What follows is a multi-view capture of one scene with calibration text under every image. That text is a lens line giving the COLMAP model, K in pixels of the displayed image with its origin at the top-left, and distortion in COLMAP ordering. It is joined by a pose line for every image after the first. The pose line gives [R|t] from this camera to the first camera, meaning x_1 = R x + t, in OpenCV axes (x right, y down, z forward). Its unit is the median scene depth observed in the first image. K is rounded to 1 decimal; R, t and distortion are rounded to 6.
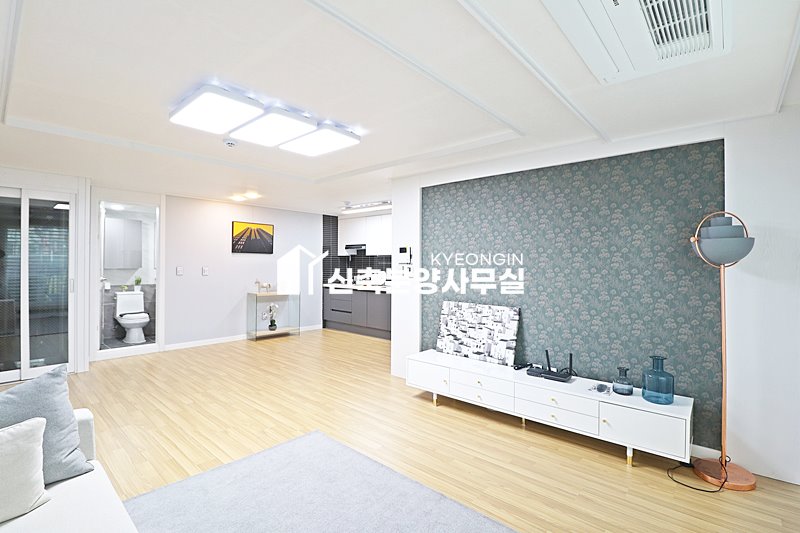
lens RADIAL K [[369.9, 0, 399.6], [0, 369.9, 262.0], [0, 0, 1]] dist [0.000356, -0.013274]
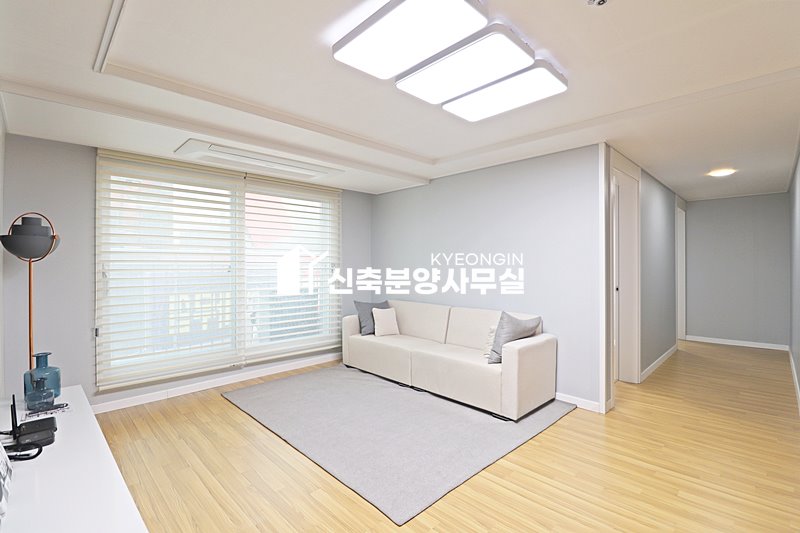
lens RADIAL K [[369.9, 0, 399.6], [0, 369.9, 262.0], [0, 0, 1]] dist [0.000356, -0.013274]
pose [[-0.997361, -0.003811, 0.072501, -0.214287], [-0.004782, 0.999901, -0.013215, 0.016476], [-0.072444, -0.013527, -0.997281, 1.311777]]
